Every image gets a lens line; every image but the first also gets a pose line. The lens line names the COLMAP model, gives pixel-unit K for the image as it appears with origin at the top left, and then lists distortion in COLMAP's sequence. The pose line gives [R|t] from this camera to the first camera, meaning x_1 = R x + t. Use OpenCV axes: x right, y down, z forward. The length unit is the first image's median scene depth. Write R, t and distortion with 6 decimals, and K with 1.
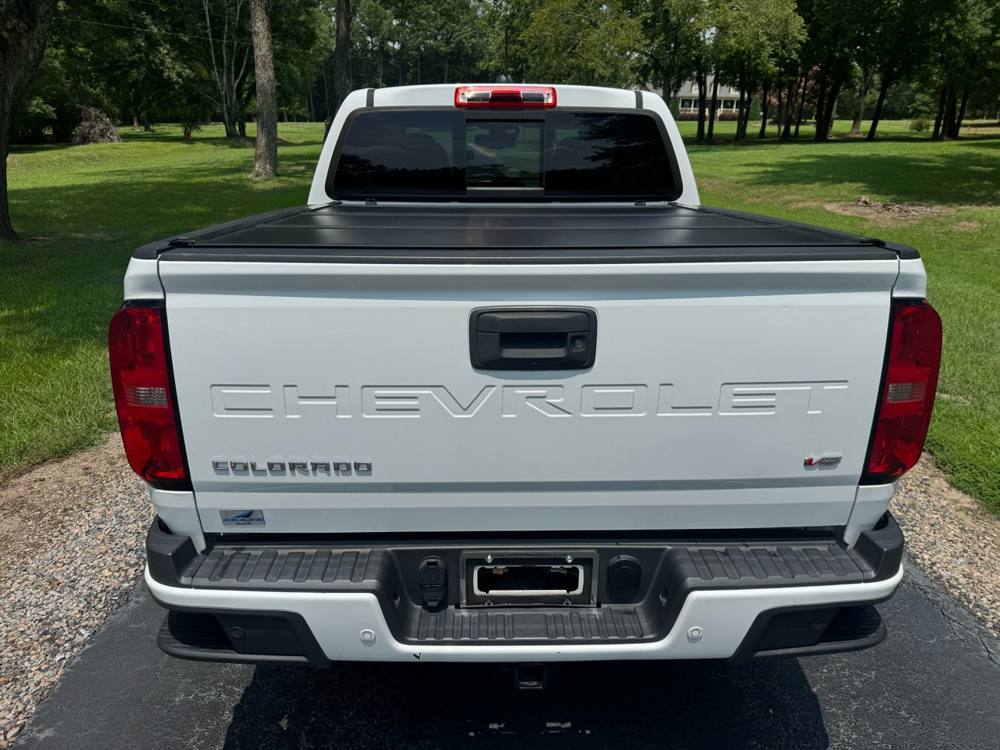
lens RADIAL K [[693.3, 0, 494.6], [0, 693.3, 379.6], [0, 0, 1]] dist [0.090542, -0.125360]
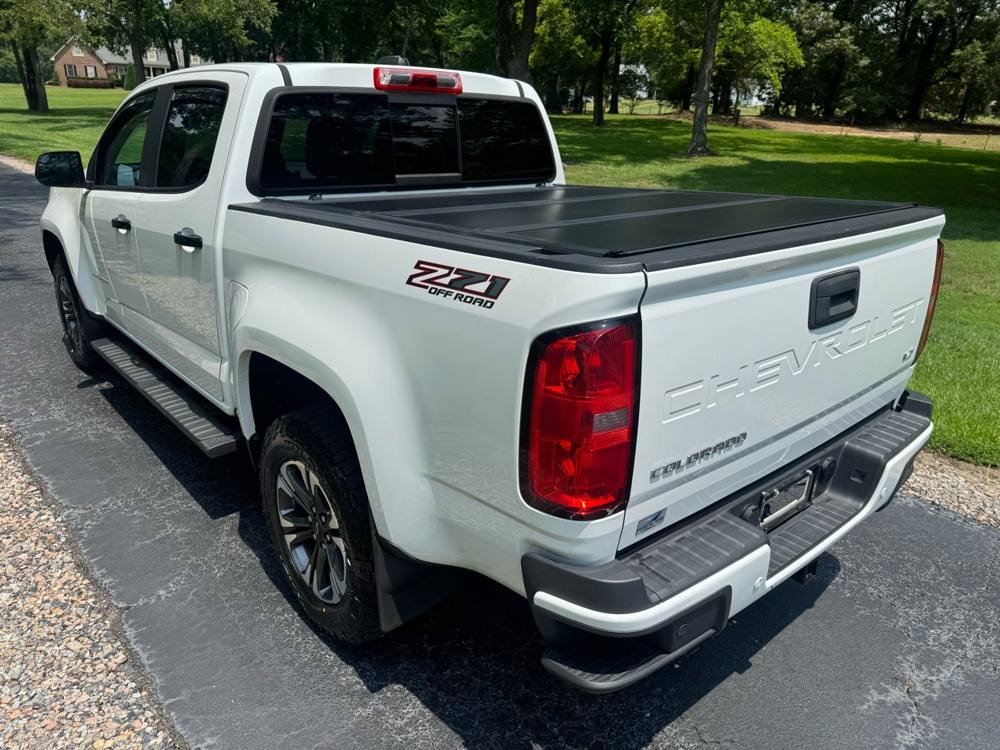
lens RADIAL K [[708.0, 0, 501.2], [0, 708.0, 391.3], [0, 0, 1]] dist [0.043195, -0.057137]
pose [[0.769335, -0.220748, 0.599495, -0.786742], [0.194640, 0.974782, 0.109155, -0.098496], [-0.608473, 0.032710, 0.792901, 0.232128]]
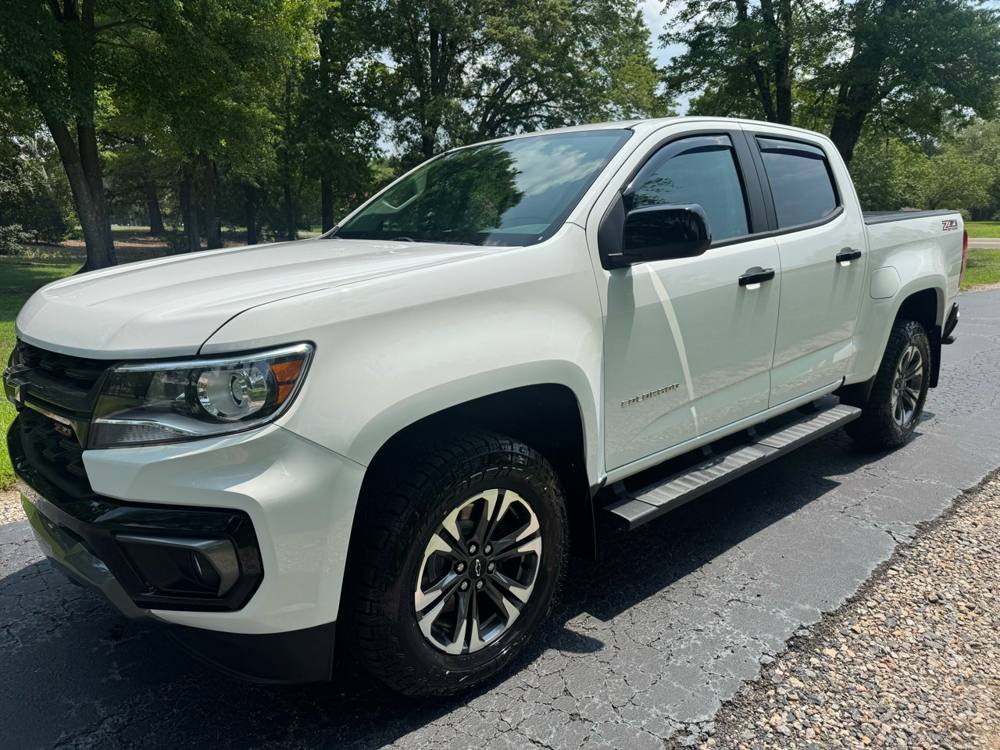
lens RADIAL K [[693.3, 0, 494.6], [0, 693.3, 379.6], [0, 0, 1]] dist [0.090542, -0.125360]
pose [[-0.650722, -0.168129, 0.740468, -1.108136], [0.257331, 0.868640, 0.423374, -0.962443], [-0.714382, 0.466044, -0.521978, 3.060894]]
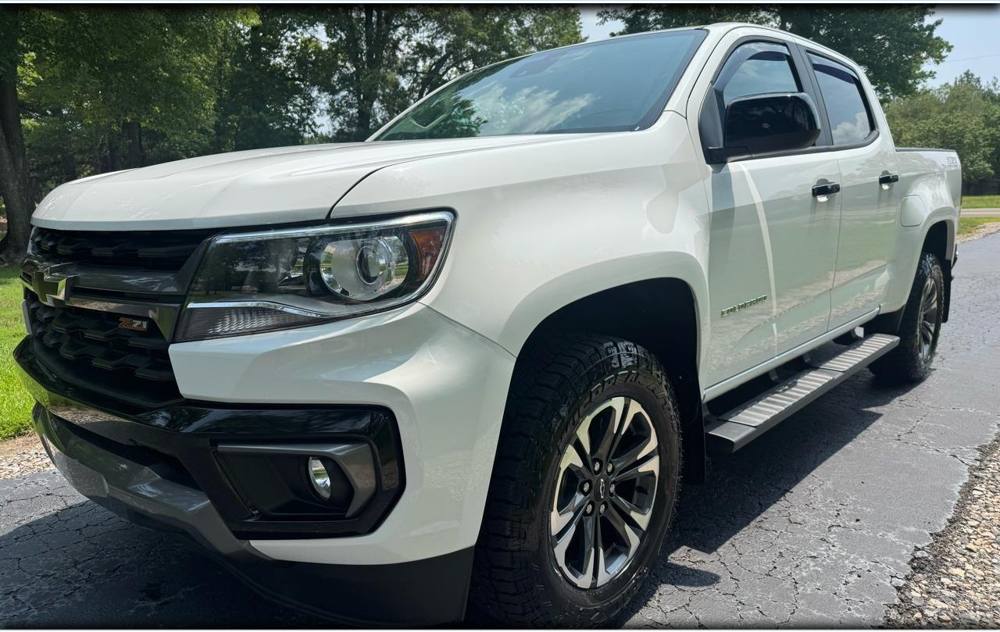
lens RADIAL K [[697.6, 0, 490.2], [0, 697.6, 328.6], [0, 0, 1]] dist [0.054758, -0.062932]
pose [[-0.716920, -0.125659, 0.685737, -0.886501], [0.237488, 0.880771, 0.409686, -0.885058], [-0.655457, 0.456567, -0.601600, 3.202717]]
